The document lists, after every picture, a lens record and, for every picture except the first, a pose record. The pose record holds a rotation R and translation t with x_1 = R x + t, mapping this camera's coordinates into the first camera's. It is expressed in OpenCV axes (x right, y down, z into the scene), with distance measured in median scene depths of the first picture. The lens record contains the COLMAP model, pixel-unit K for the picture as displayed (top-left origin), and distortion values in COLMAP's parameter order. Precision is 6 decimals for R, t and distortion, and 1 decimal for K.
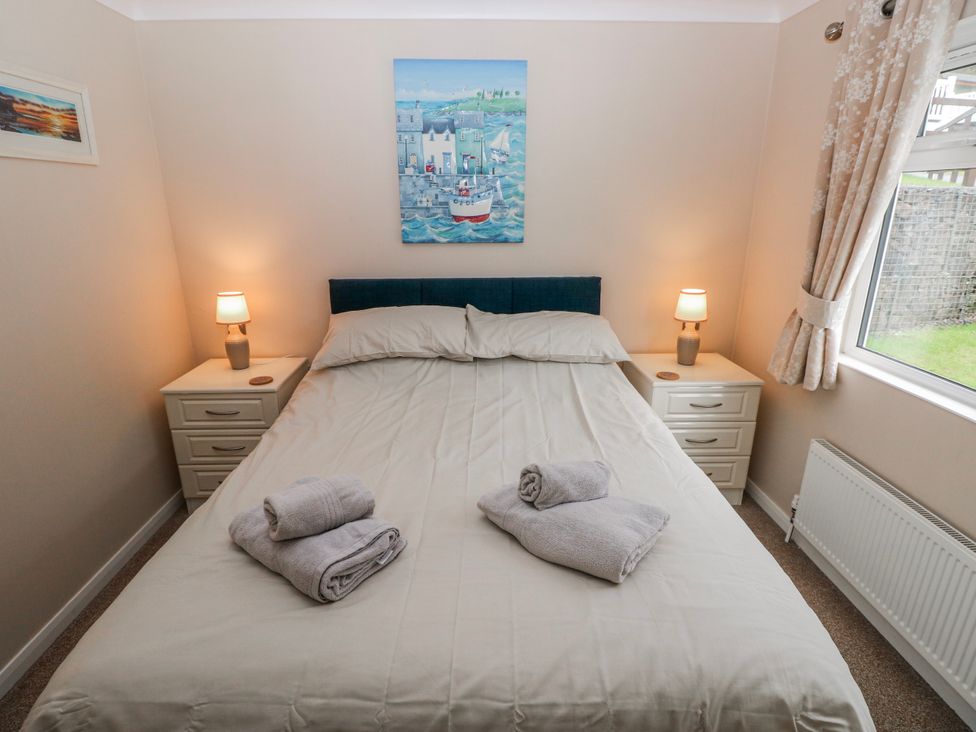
lens RADIAL K [[513.4, 0, 486.2], [0, 513.4, 354.3], [0, 0, 1]] dist [0.002940, -0.014033]
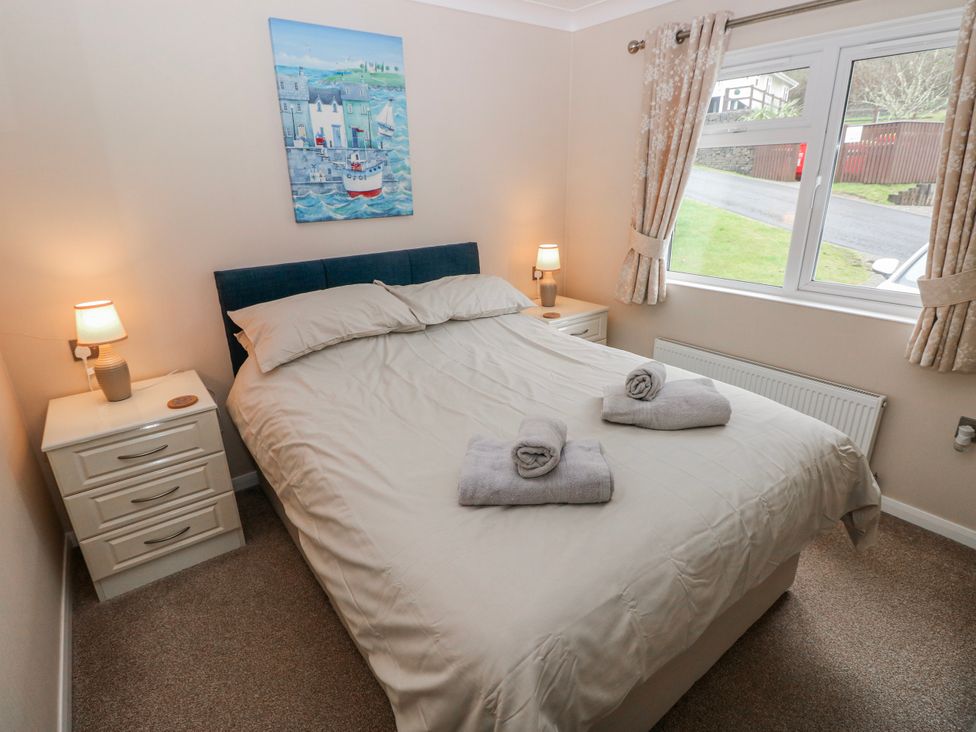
lens RADIAL K [[513.4, 0, 486.2], [0, 513.4, 354.3], [0, 0, 1]] dist [0.002940, -0.014033]
pose [[0.815220, -0.203924, 0.542062, -0.460869], [0.183324, 0.978693, 0.092479, -0.009410], [-0.549371, 0.023982, 0.835234, 0.052565]]
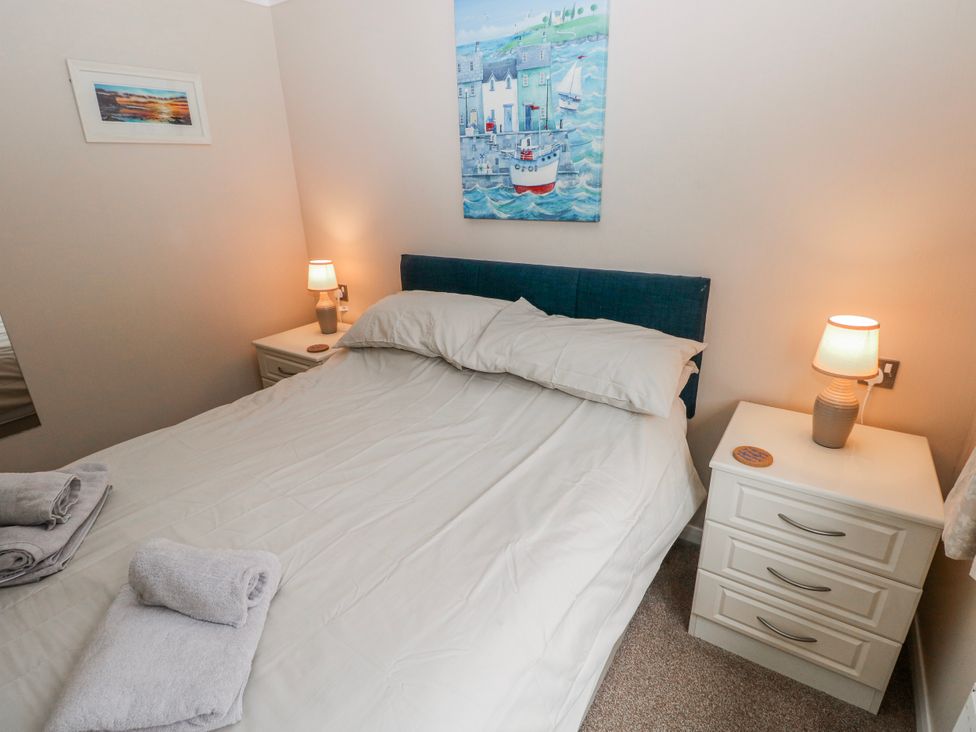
lens RADIAL K [[513.4, 0, 486.2], [0, 513.4, 354.3], [0, 0, 1]] dist [0.002940, -0.014033]
pose [[0.810664, 0.175775, -0.558504, 0.410517], [-0.140053, 0.984397, 0.106528, -0.093987], [0.568515, -0.008138, 0.822633, 0.329643]]
